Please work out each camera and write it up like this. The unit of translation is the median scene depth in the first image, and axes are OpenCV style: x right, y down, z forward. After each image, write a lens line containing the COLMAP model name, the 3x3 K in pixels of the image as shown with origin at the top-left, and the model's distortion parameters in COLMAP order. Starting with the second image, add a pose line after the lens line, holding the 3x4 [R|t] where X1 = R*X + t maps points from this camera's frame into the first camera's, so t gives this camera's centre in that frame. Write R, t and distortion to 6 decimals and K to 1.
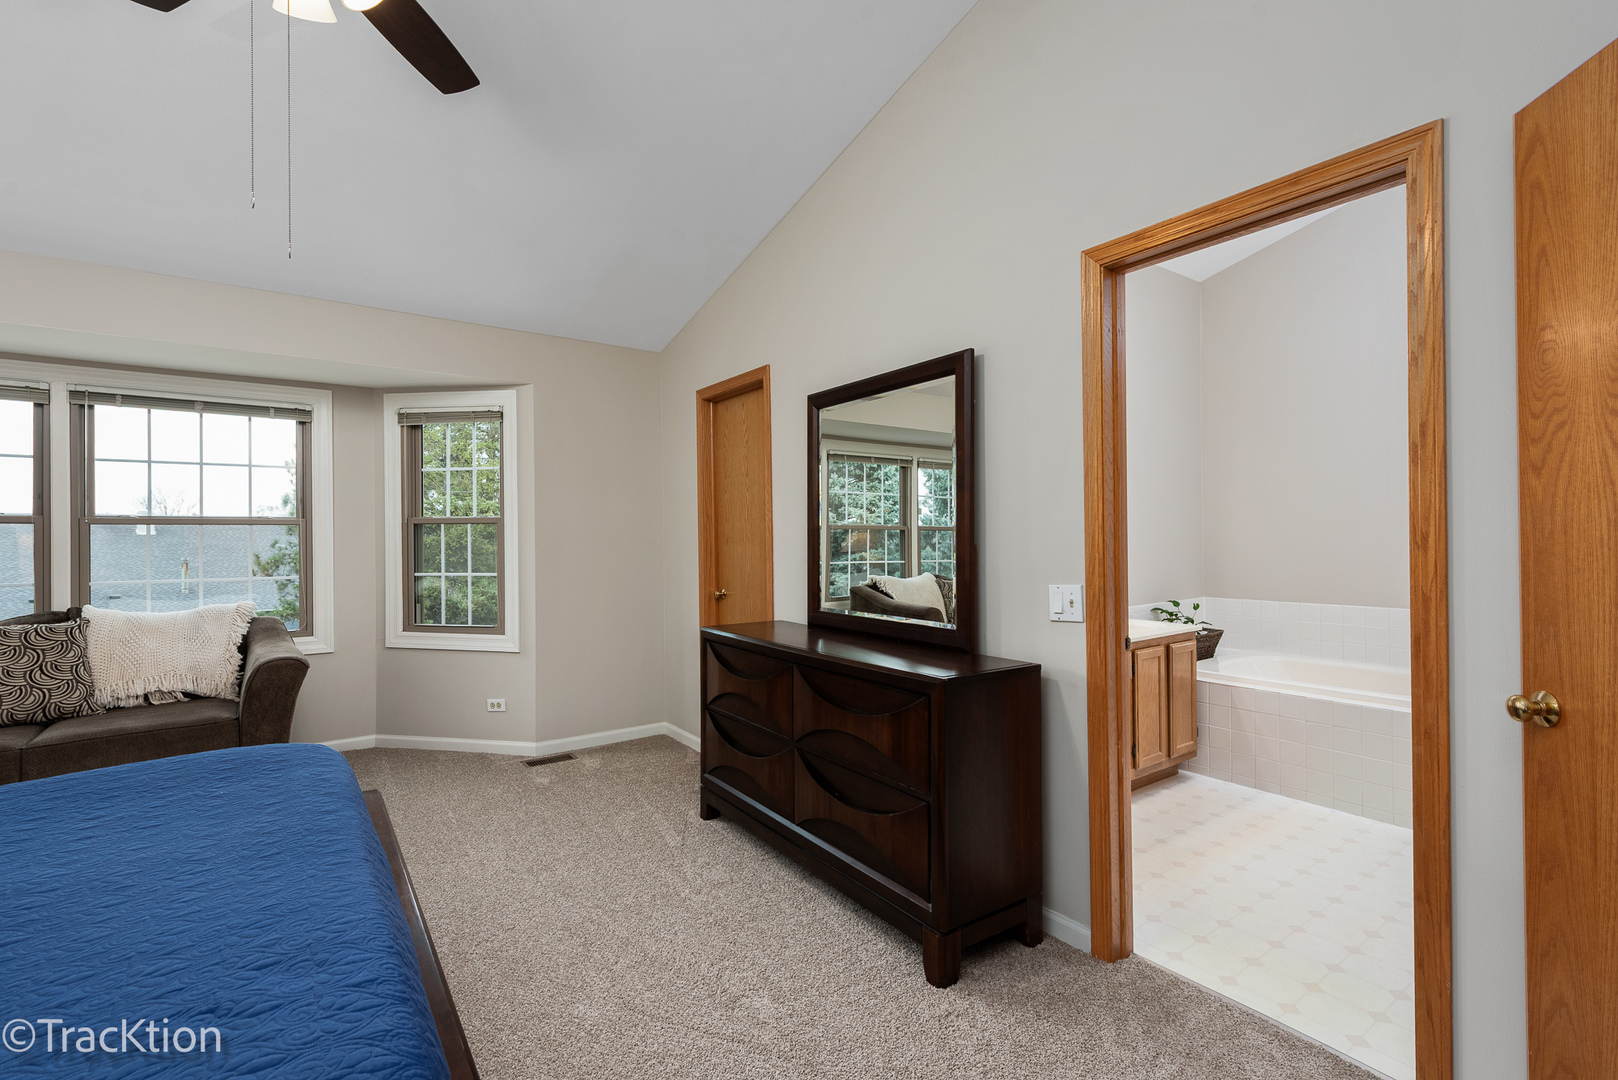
lens RADIAL K [[720.5, 0, 811.4], [0, 720.5, 531.0], [0, 0, 1]] dist [0.001647, 0.000164]
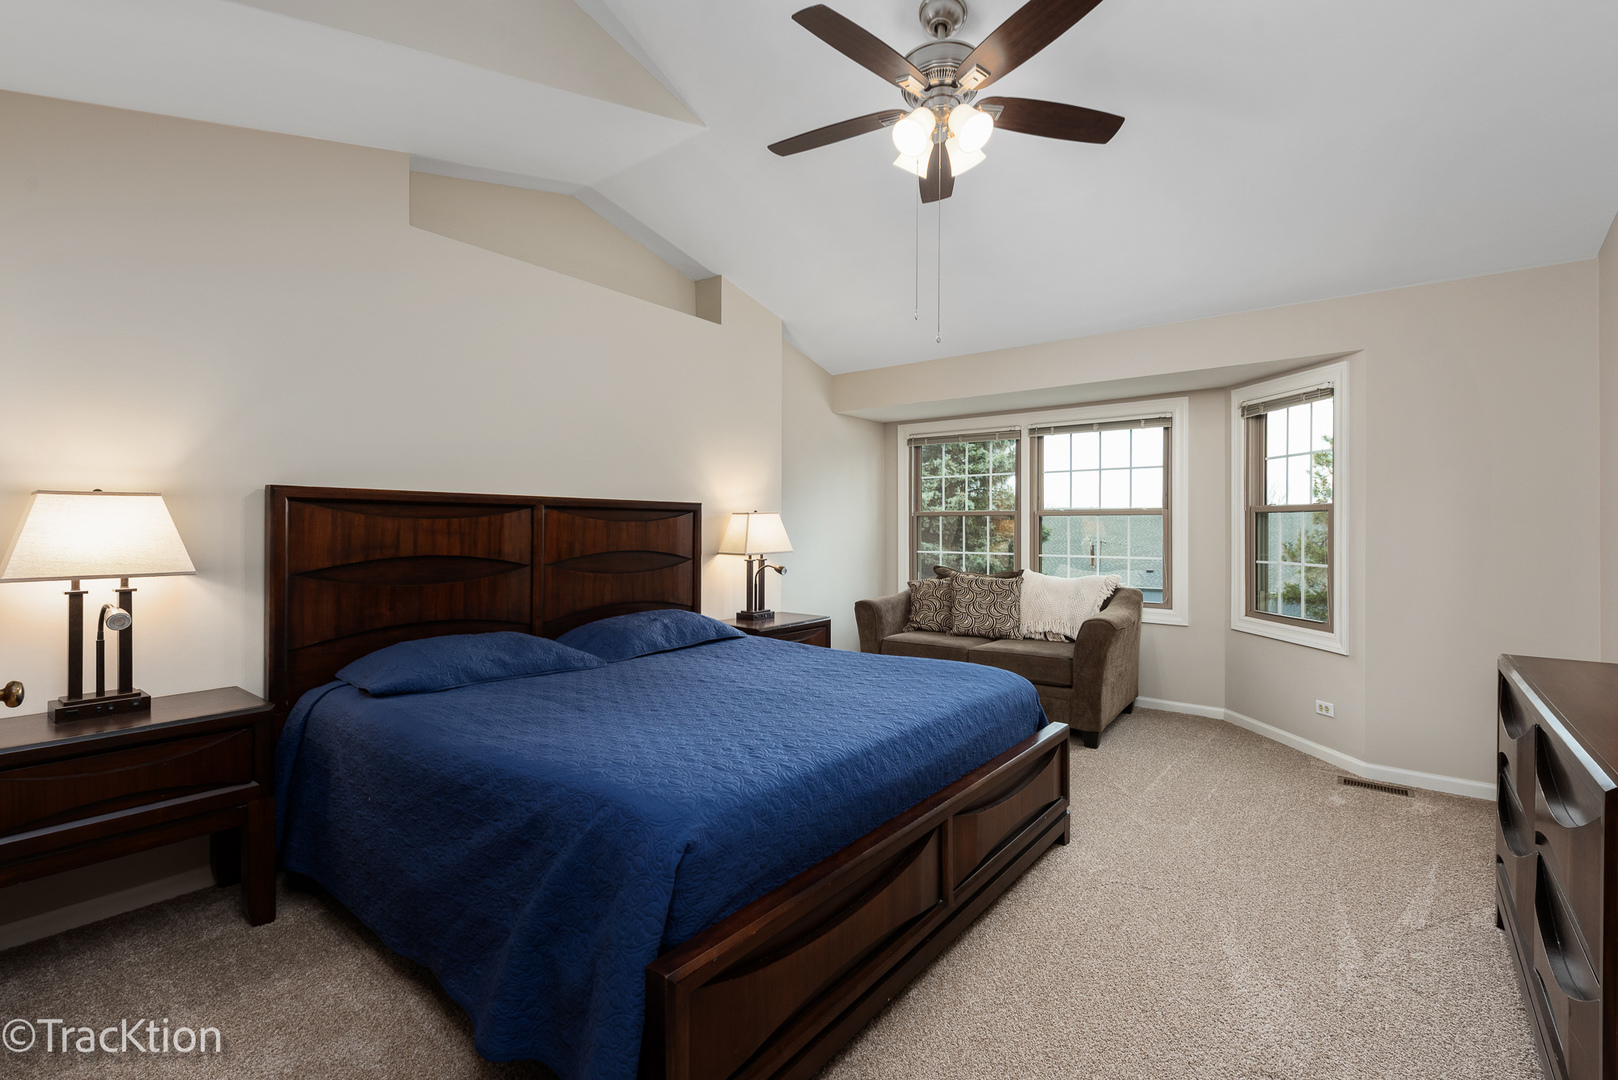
lens RADIAL K [[704.1, 0, 805.2], [0, 704.1, 524.0], [0, 0, 1]] dist [-0.023238, -0.000074]
pose [[0.257233, 0.002429, -0.966346, 0.260092], [0.002847, 0.999991, 0.003271, 0.001431], [0.966345, -0.003592, 0.257224, 0.138748]]
